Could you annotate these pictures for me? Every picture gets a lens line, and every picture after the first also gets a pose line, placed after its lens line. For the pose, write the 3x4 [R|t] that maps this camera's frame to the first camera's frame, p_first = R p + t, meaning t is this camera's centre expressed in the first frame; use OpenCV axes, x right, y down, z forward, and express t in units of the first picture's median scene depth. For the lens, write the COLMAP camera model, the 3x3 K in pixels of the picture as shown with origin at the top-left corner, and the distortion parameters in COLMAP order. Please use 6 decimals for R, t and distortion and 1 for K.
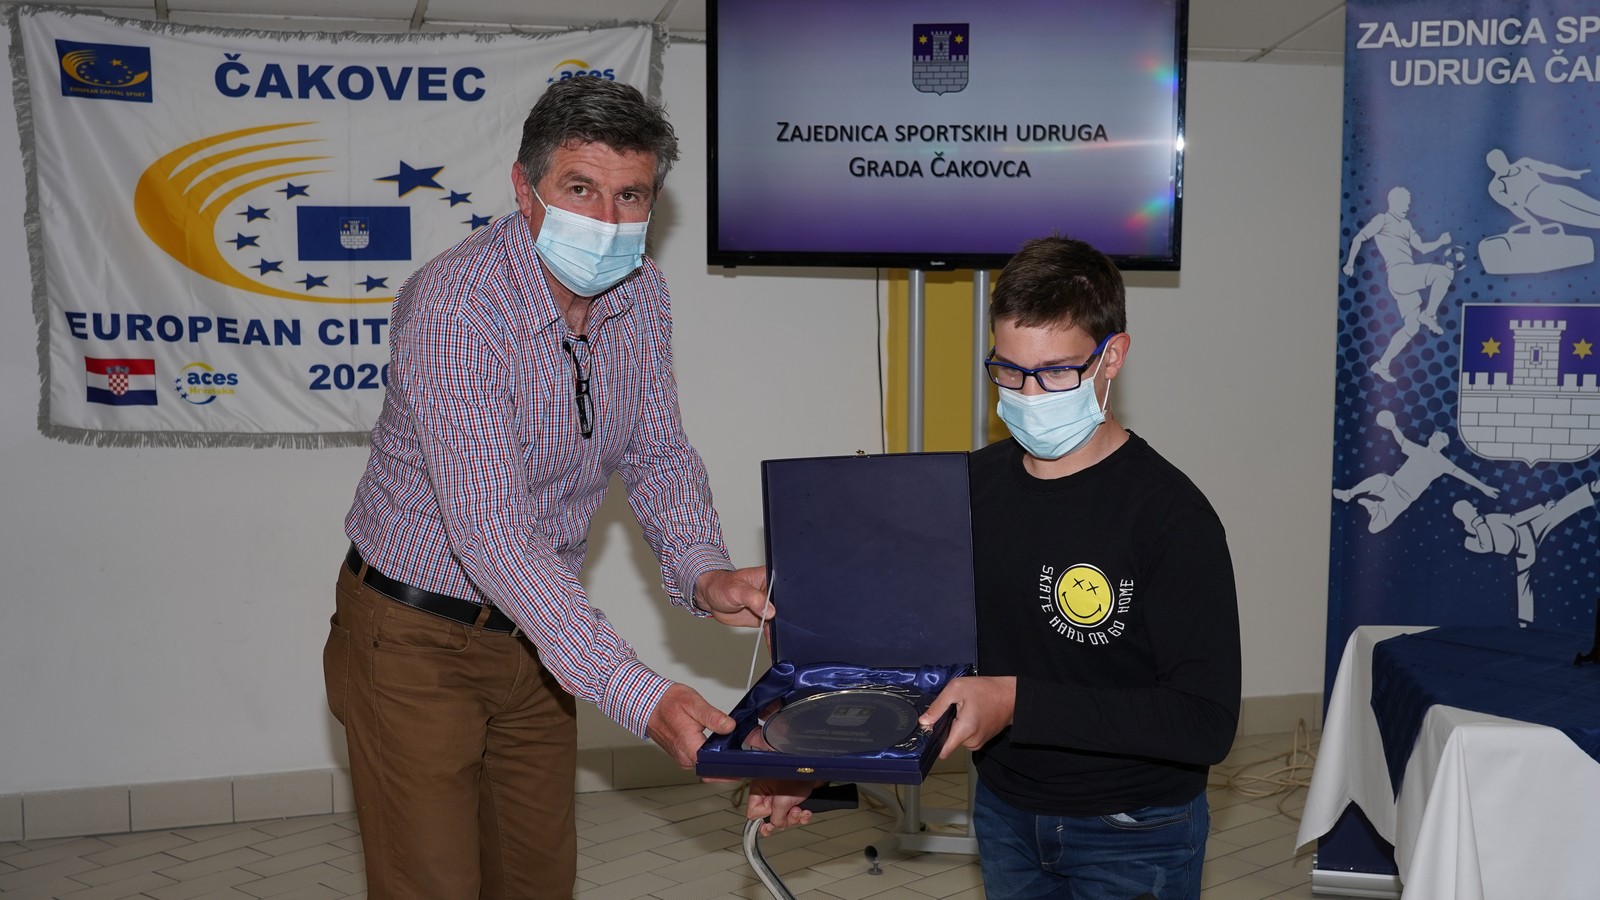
lens RADIAL K [[1936.6, 0, 796.1], [0, 1936.6, 446.1], [0, 0, 1]] dist [0.079106, -0.110831]
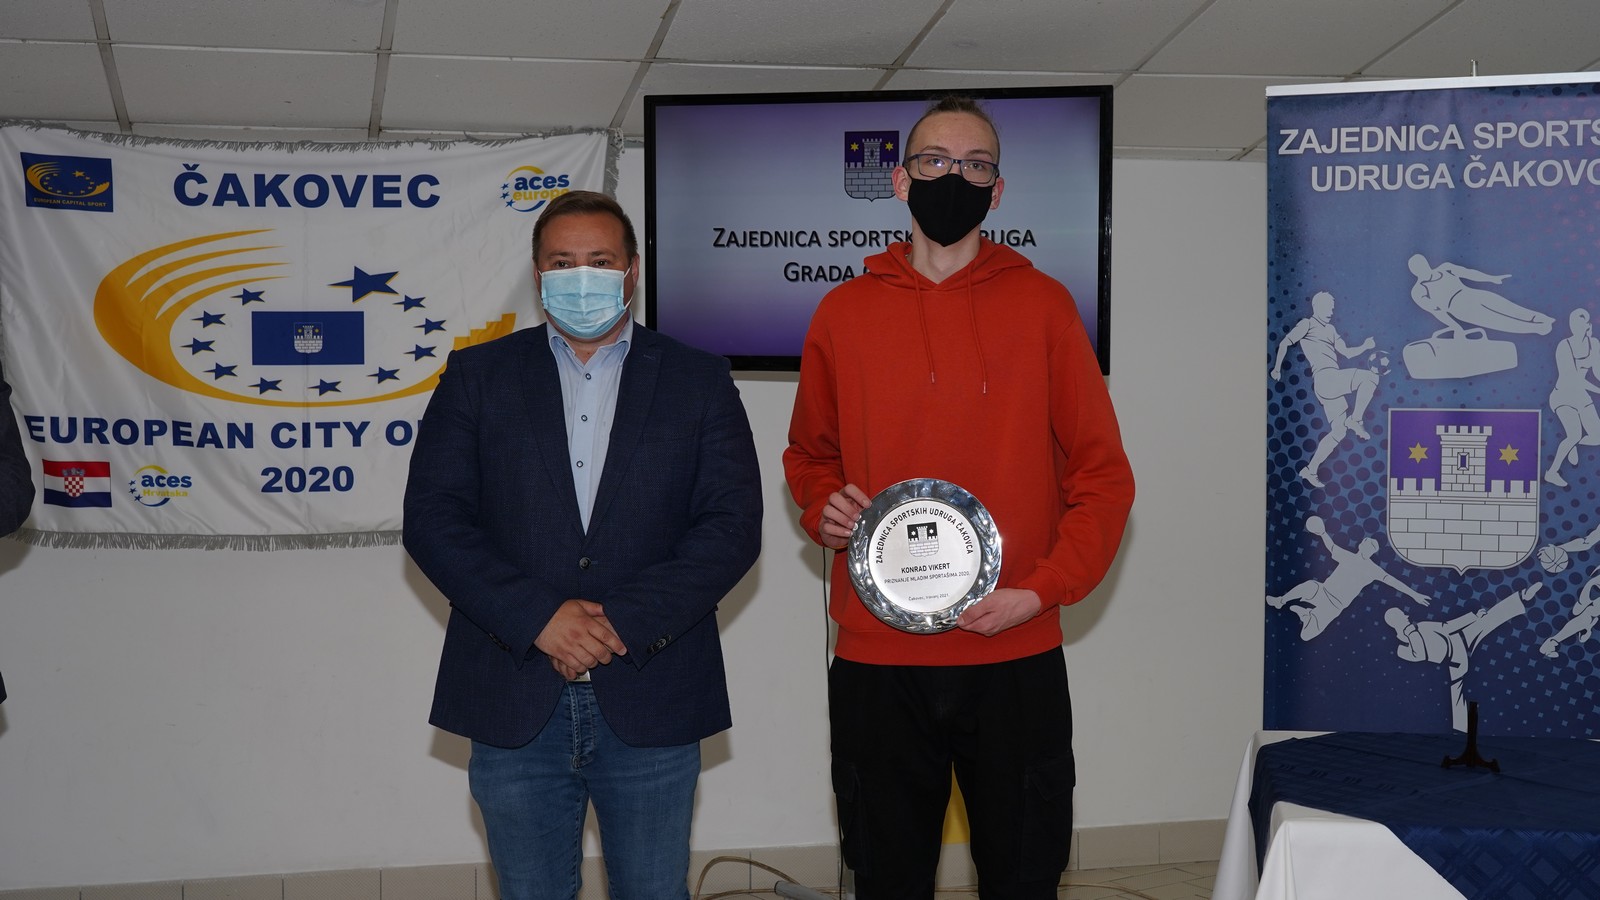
lens RADIAL K [[2169.1, 0, 792.8], [0, 2169.1, 451.3], [0, 0, 1]] dist [0.072629, -0.111038]
pose [[0.997837, 0.002231, -0.065693, 0.106045], [-0.005752, 0.998553, -0.053472, 0.009117], [0.065478, 0.053734, 0.996406, -0.115725]]
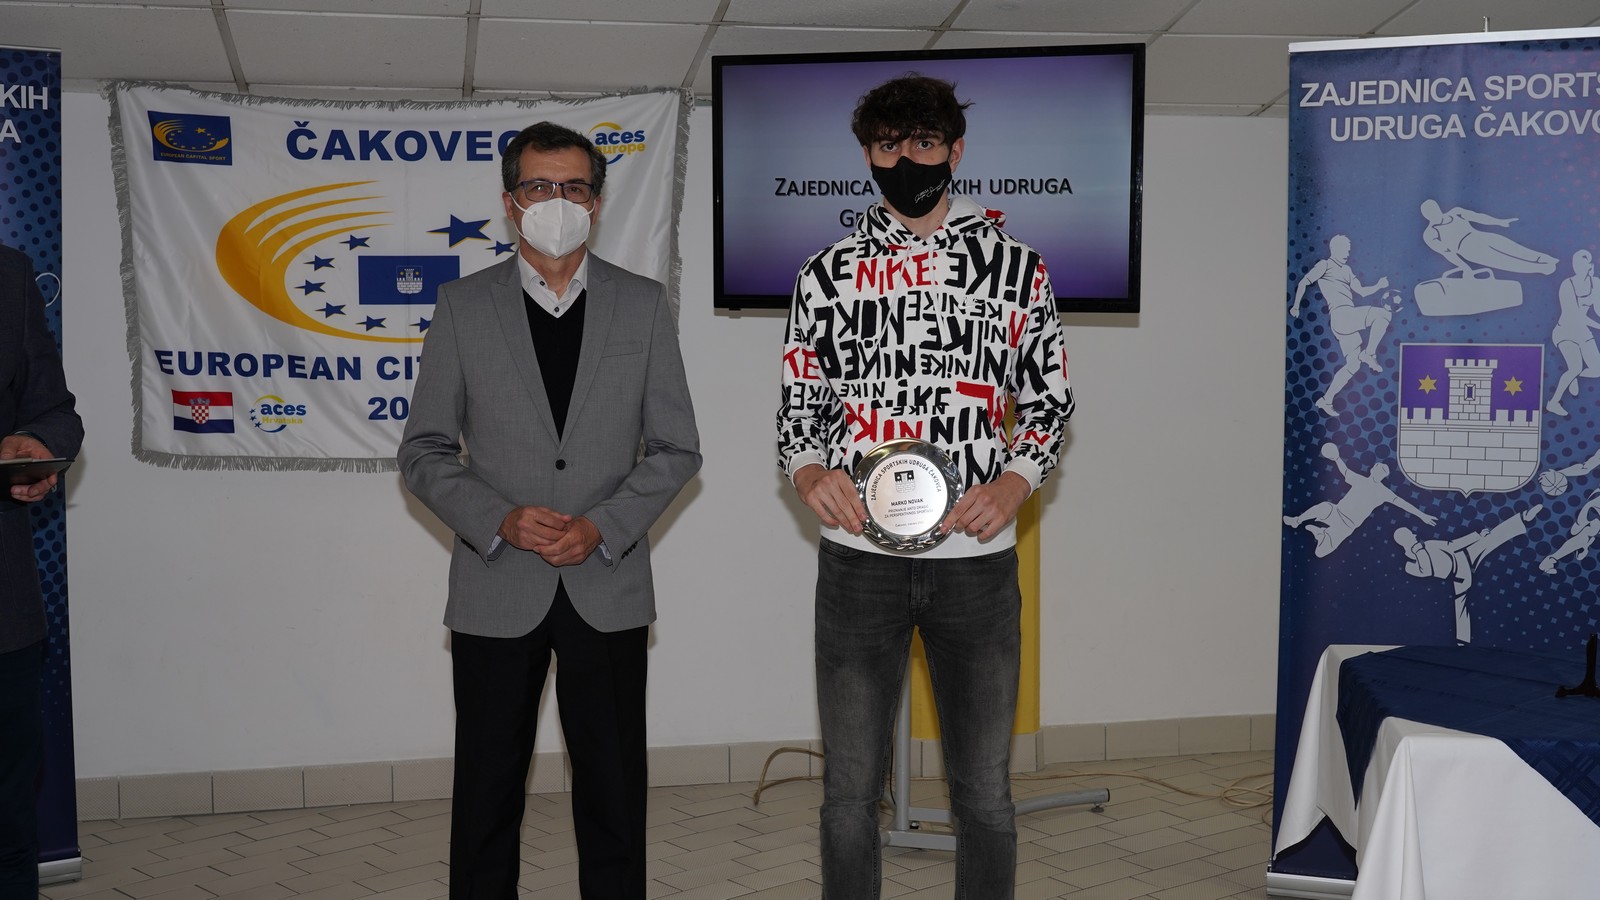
lens RADIAL K [[1873.3, 0, 800.0], [0, 1873.3, 450.0], [0, 0, 1]] dist [0.066751, -0.071898]
pose [[0.995676, 0.005751, -0.092712, 0.103883], [-0.007267, 0.999845, -0.016023, 0.004167], [0.092605, 0.016628, 0.995564, -0.055397]]
